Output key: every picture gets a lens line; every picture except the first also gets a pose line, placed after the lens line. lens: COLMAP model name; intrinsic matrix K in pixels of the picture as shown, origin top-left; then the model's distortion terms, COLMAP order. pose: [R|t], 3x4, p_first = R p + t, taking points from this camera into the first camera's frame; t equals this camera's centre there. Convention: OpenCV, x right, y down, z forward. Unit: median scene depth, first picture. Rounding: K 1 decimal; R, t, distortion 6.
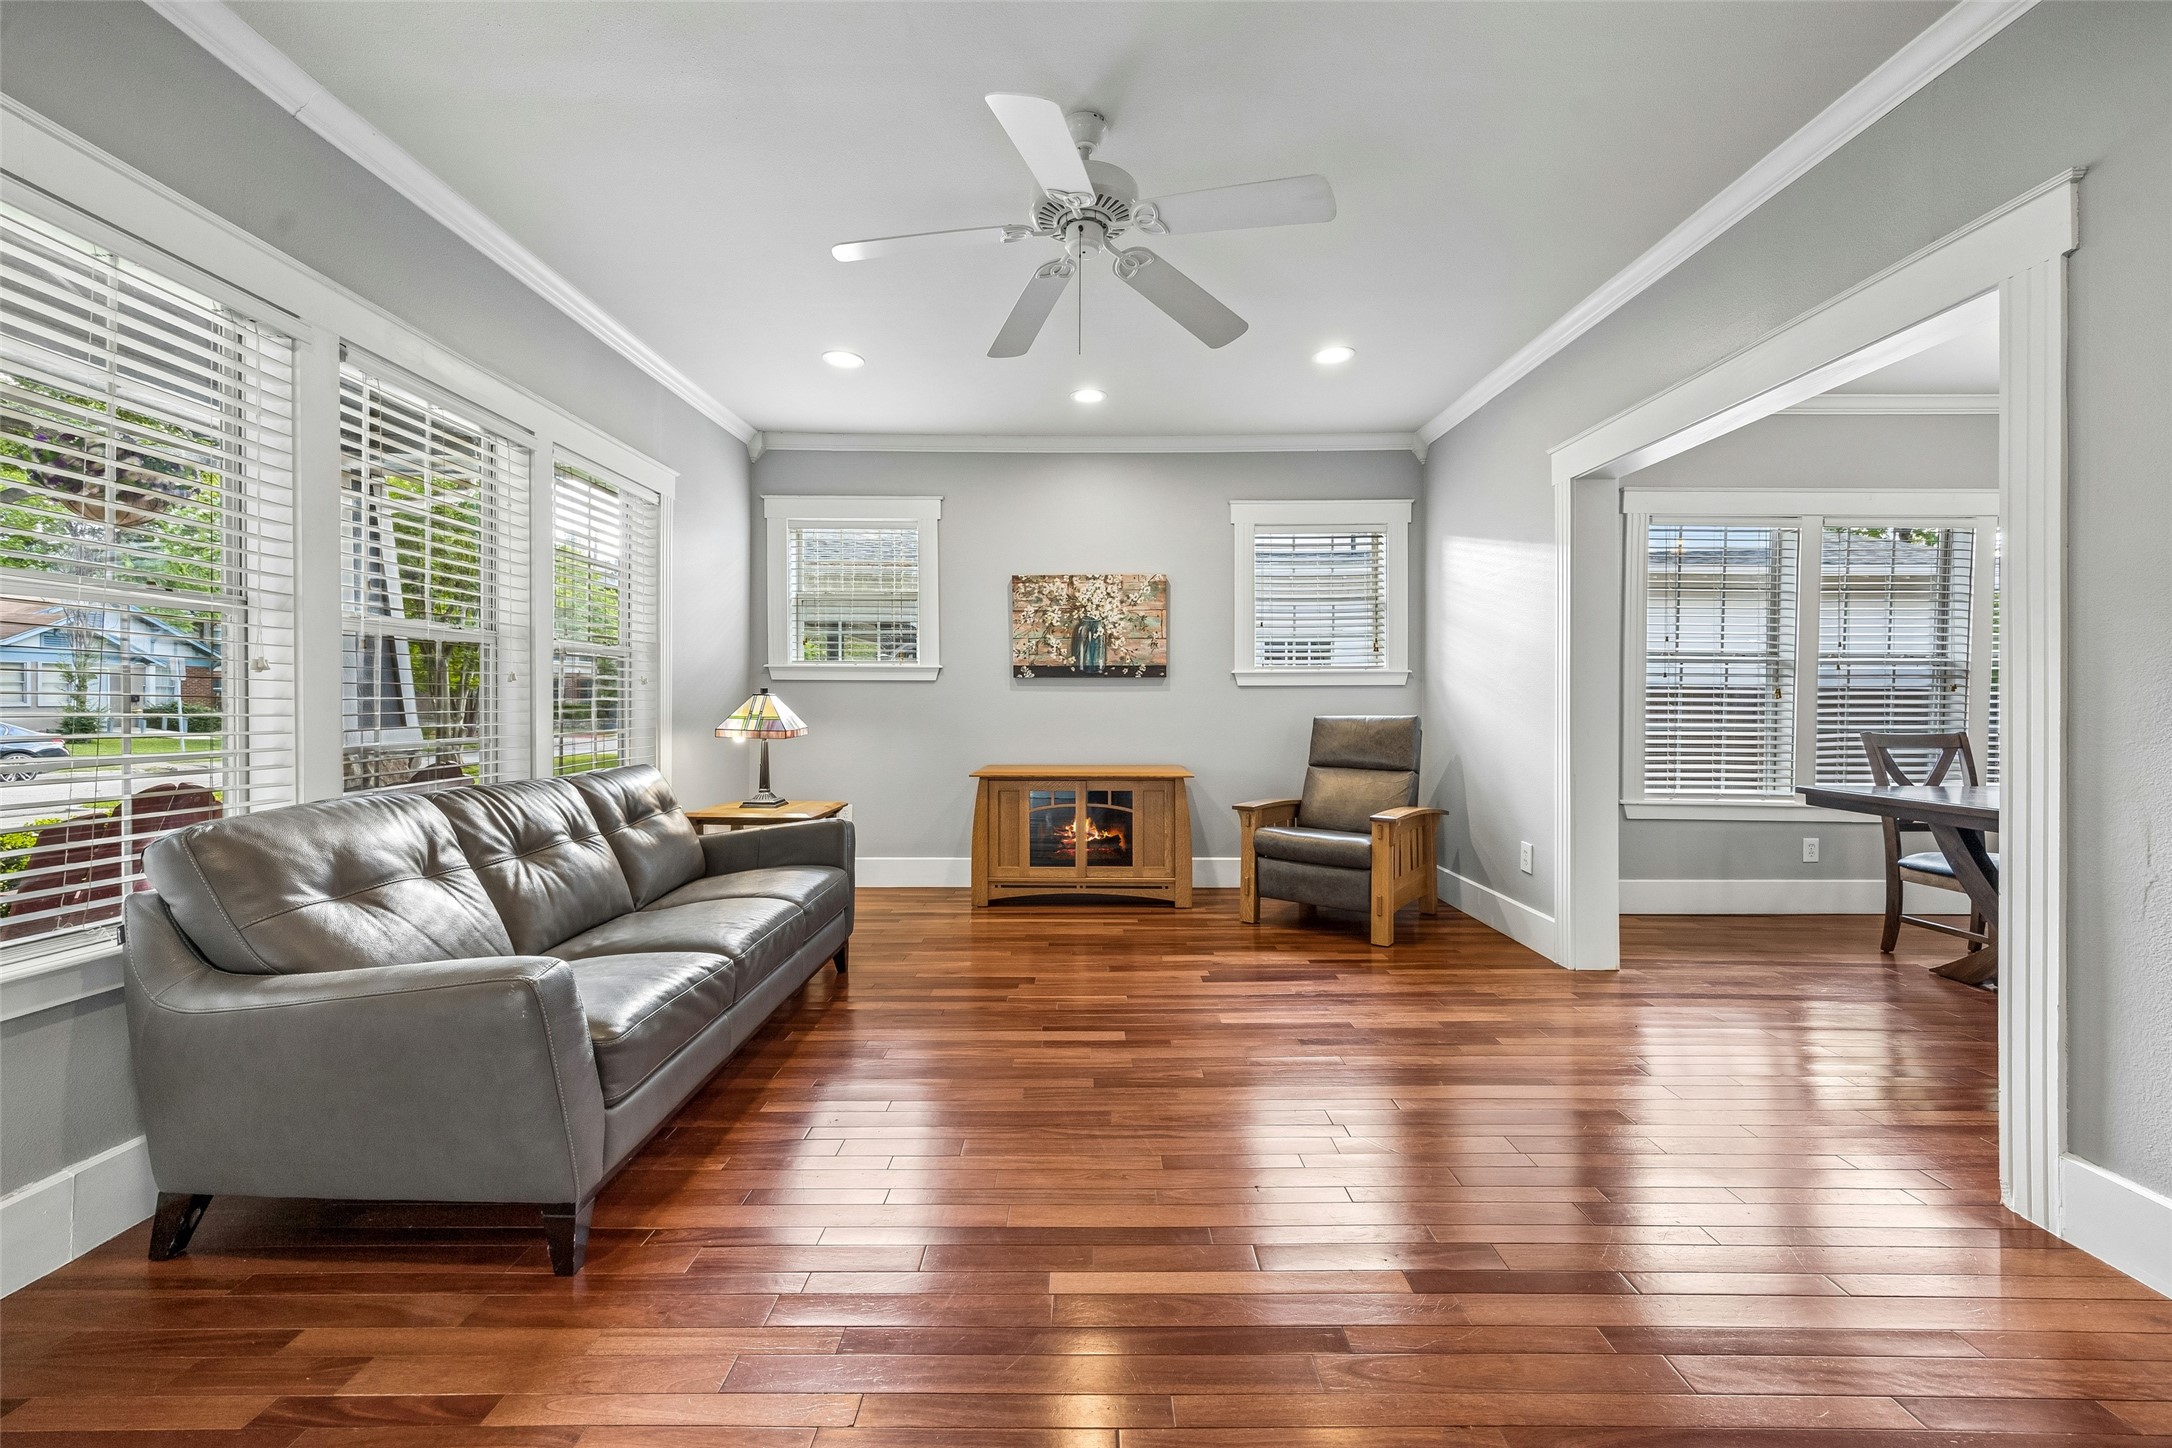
lens RADIAL K [[831.8, 0, 1079.5], [0, 831.8, 704.0], [0, 0, 1]] dist [-0.000029, -0.000336]
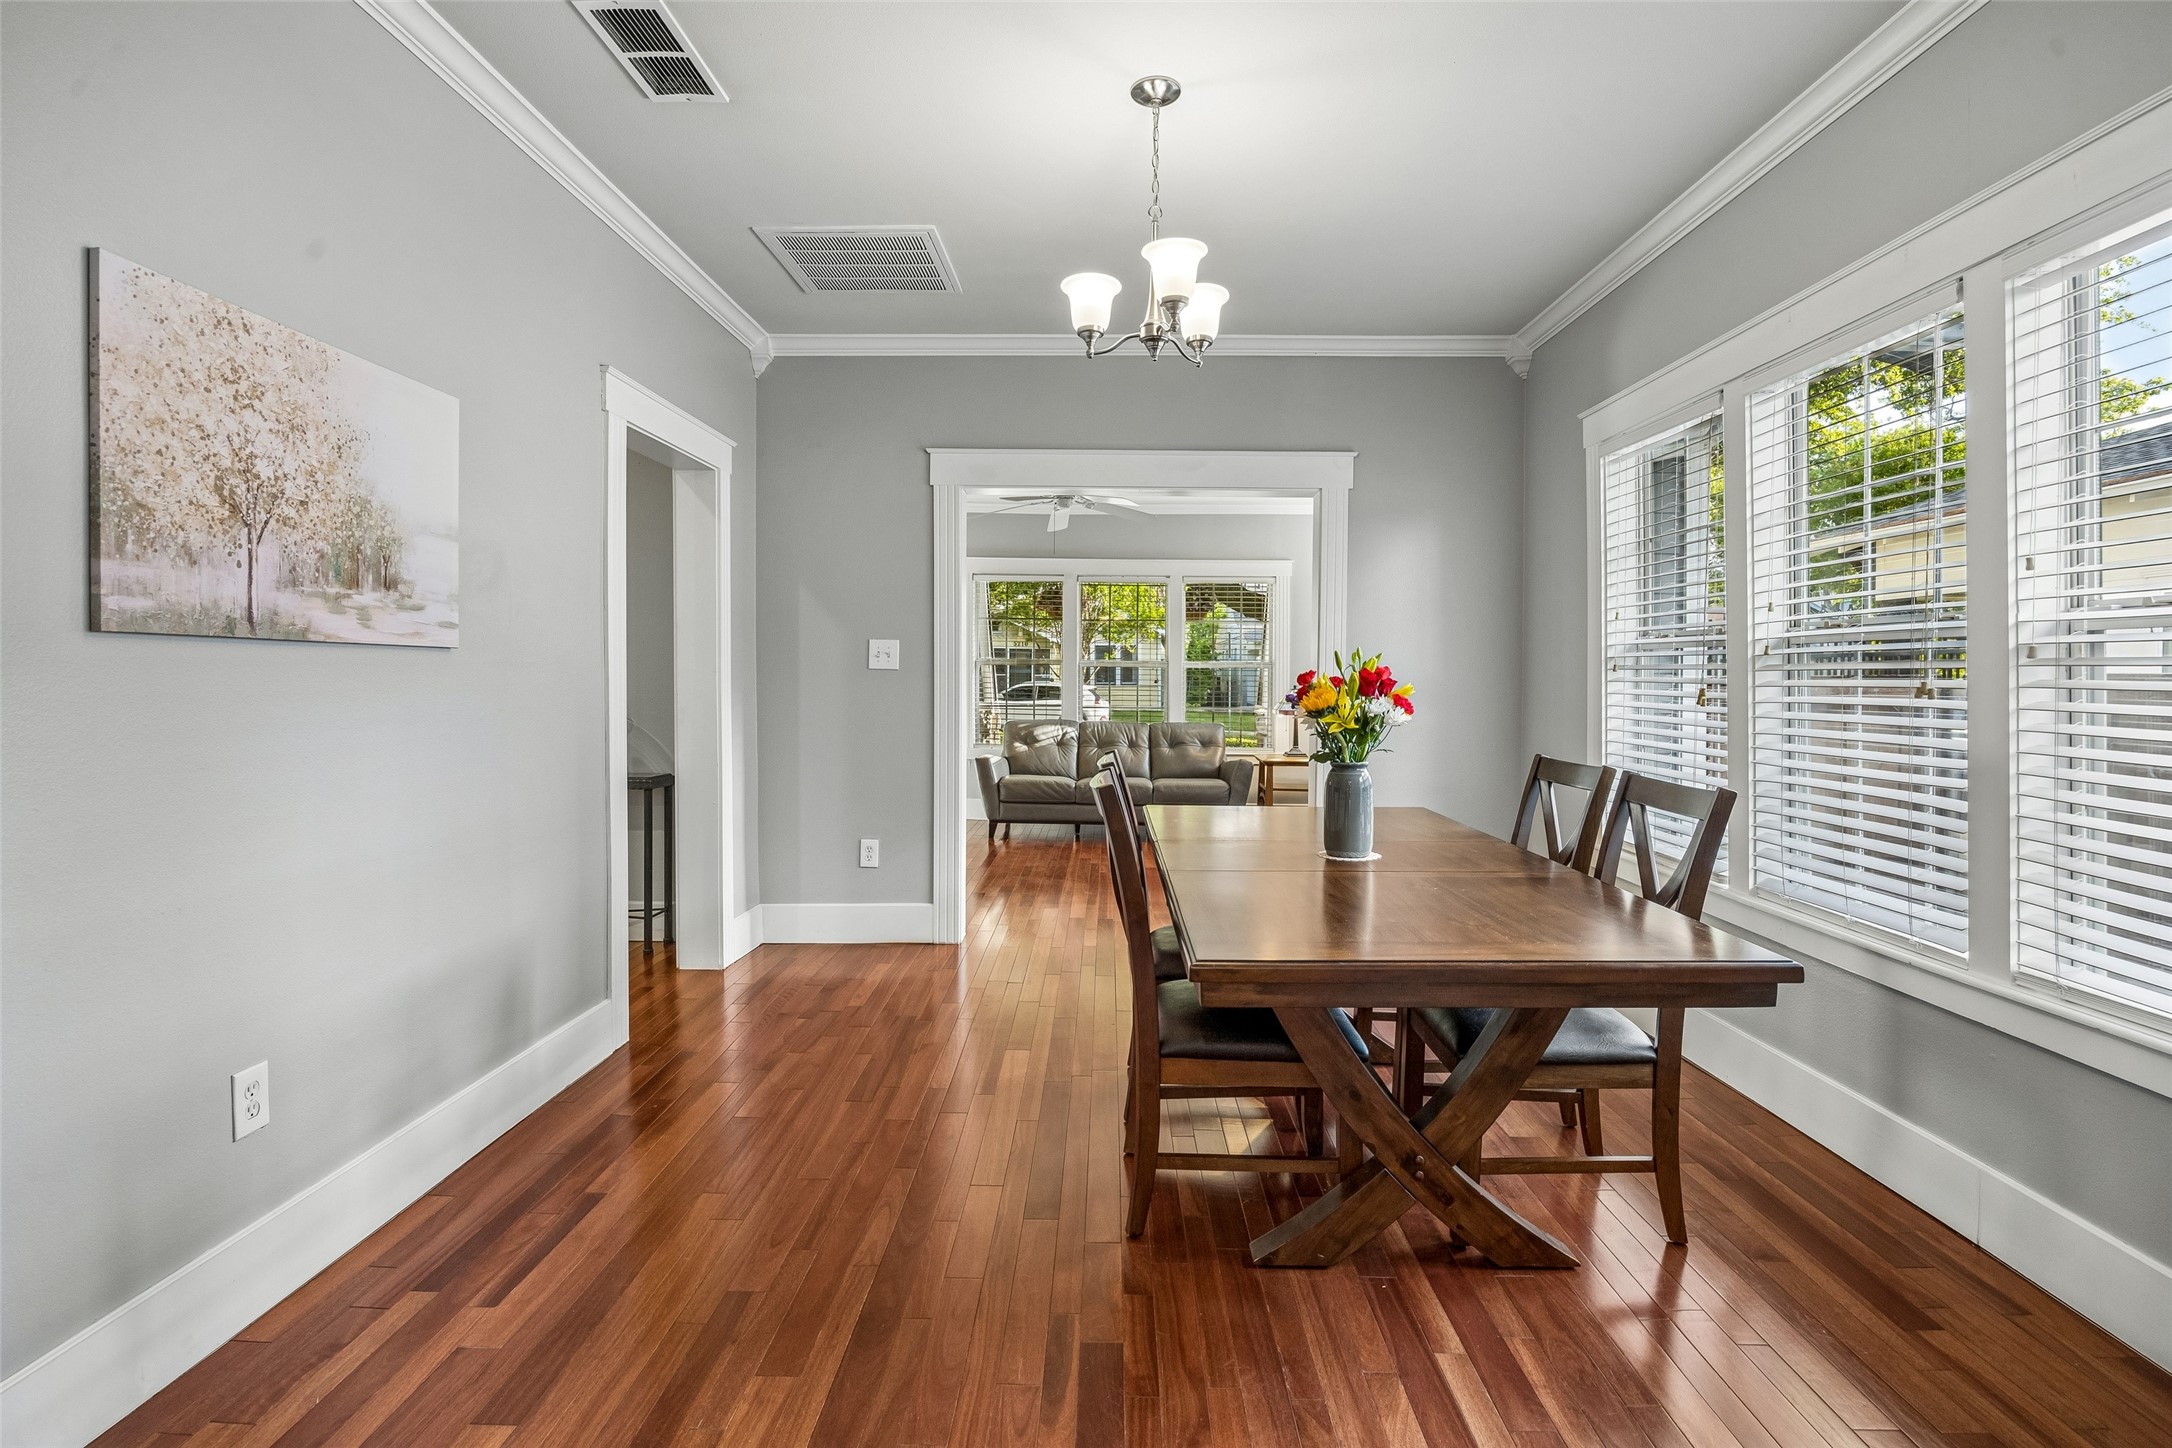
lens RADIAL K [[1072.7, 0, 1077.3], [0, 1072.7, 710.4], [0, 0, 1]] dist [-0.000540, -0.000052]
pose [[-0.027004, 0.025124, -0.999320, 1.580997], [-0.013586, 0.999583, 0.025497, -0.015627], [0.999543, 0.014266, -0.026652, 0.557653]]
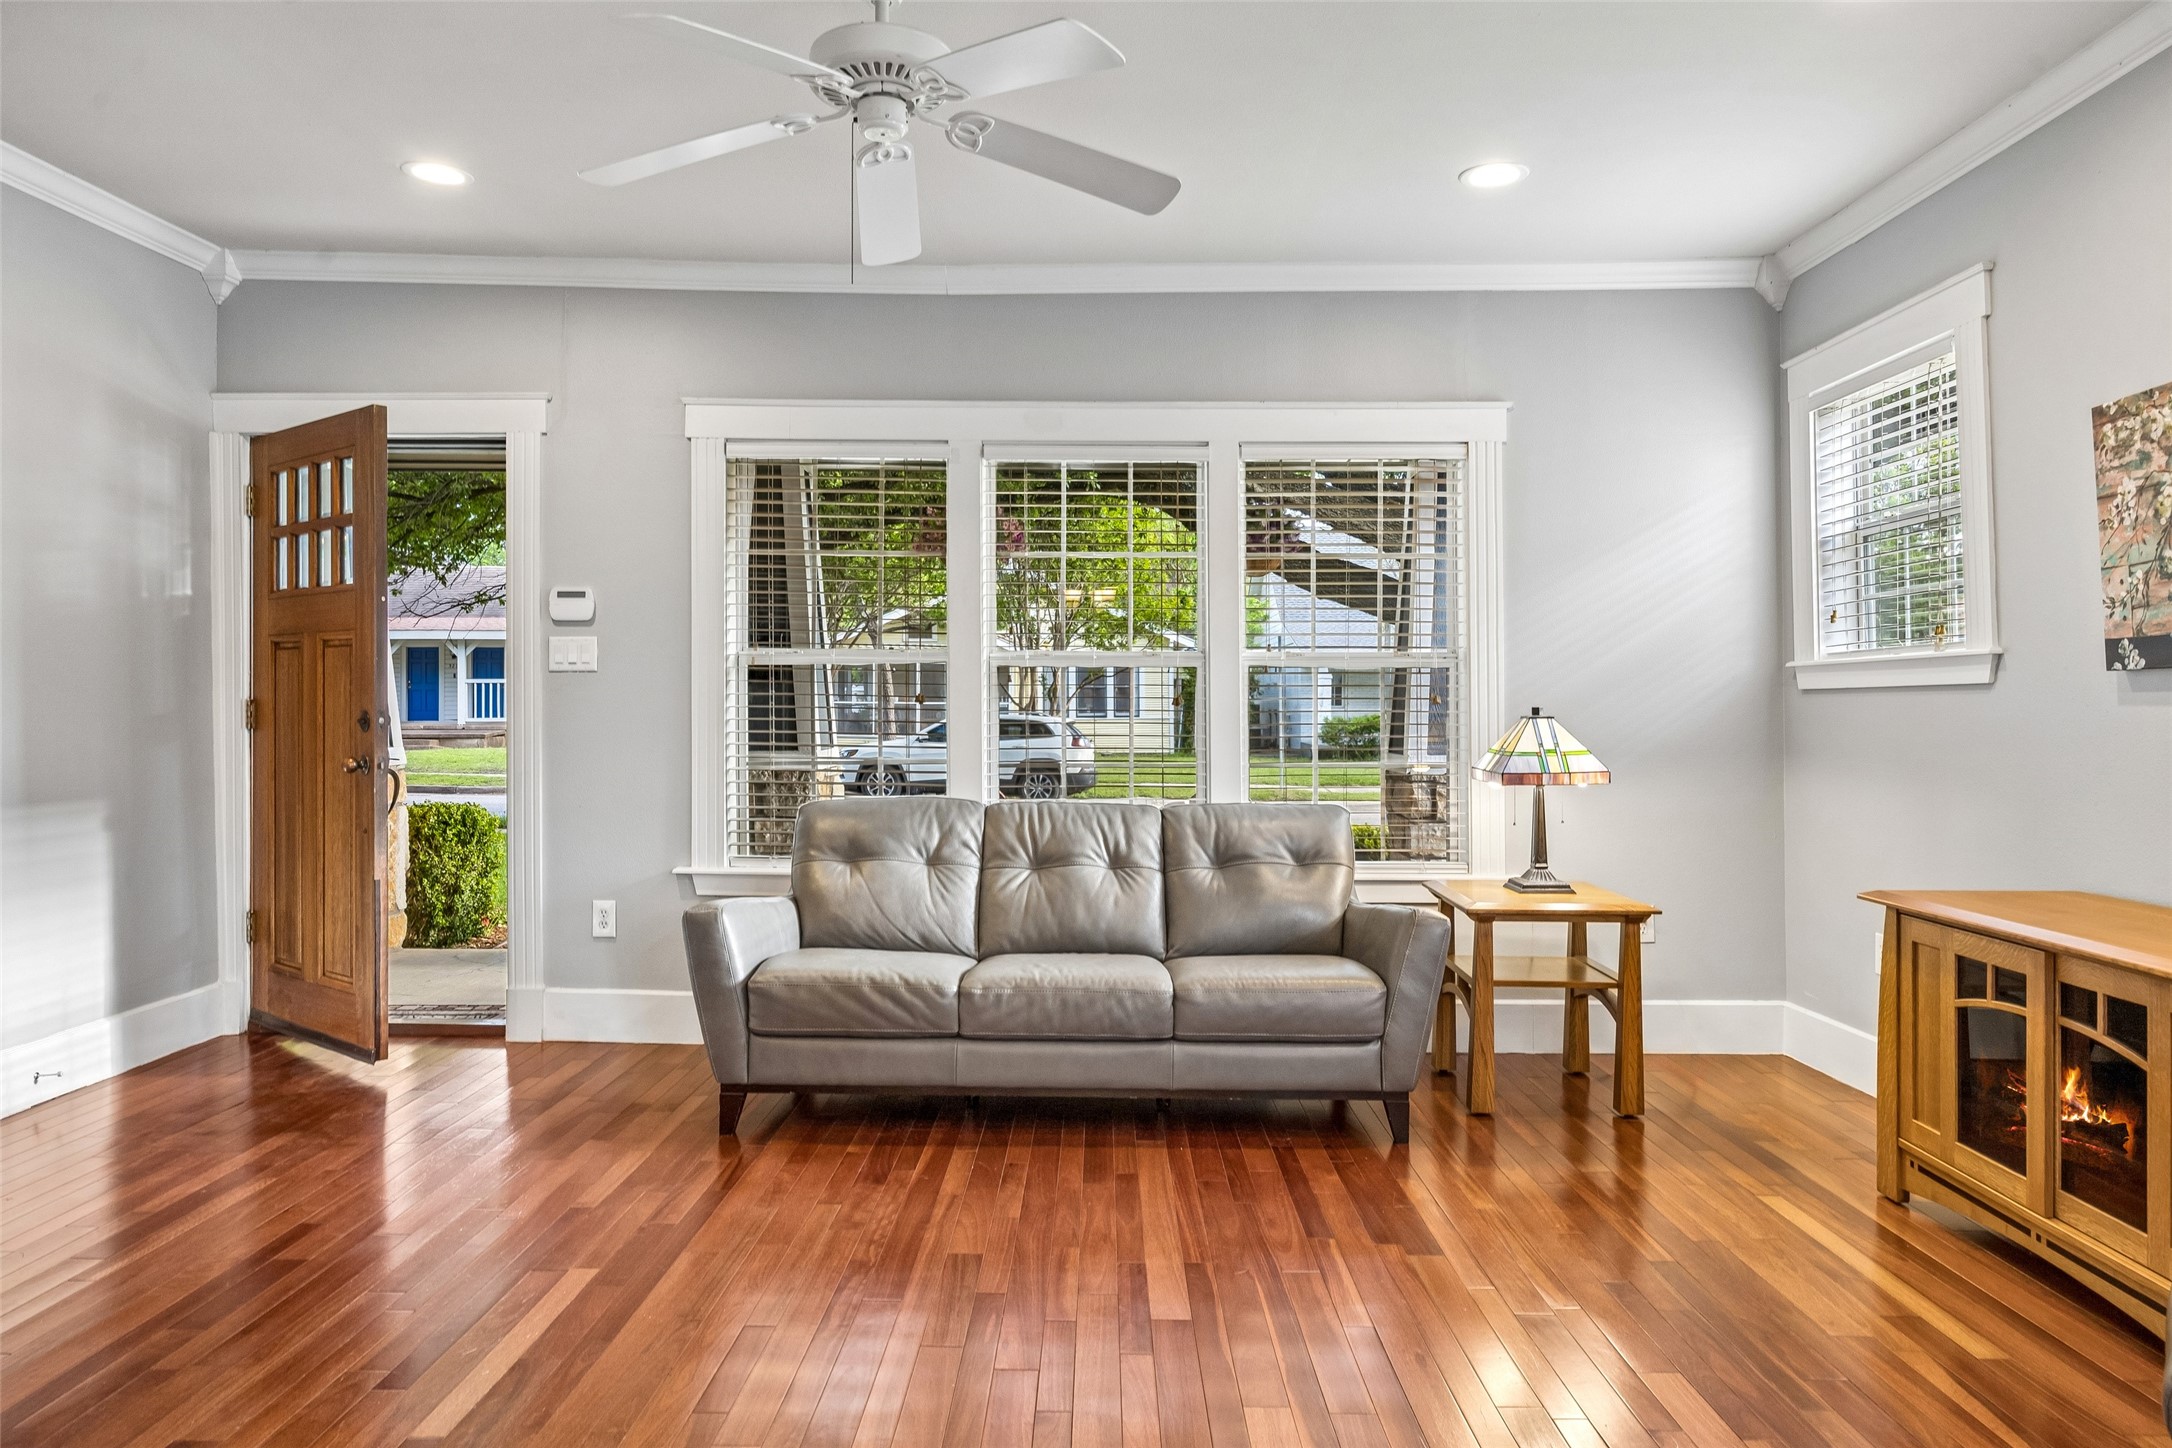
lens RADIAL K [[1389.1, 0, 1086.0], [0, 1389.1, 724.0], [0, 0, 1]] dist [-0.006245, -0.001290]
pose [[-0.006670, 0.004488, -0.999968, 0.627004], [-0.006053, 0.999971, 0.004529, -0.007867], [0.999959, 0.006083, -0.006643, 0.590092]]
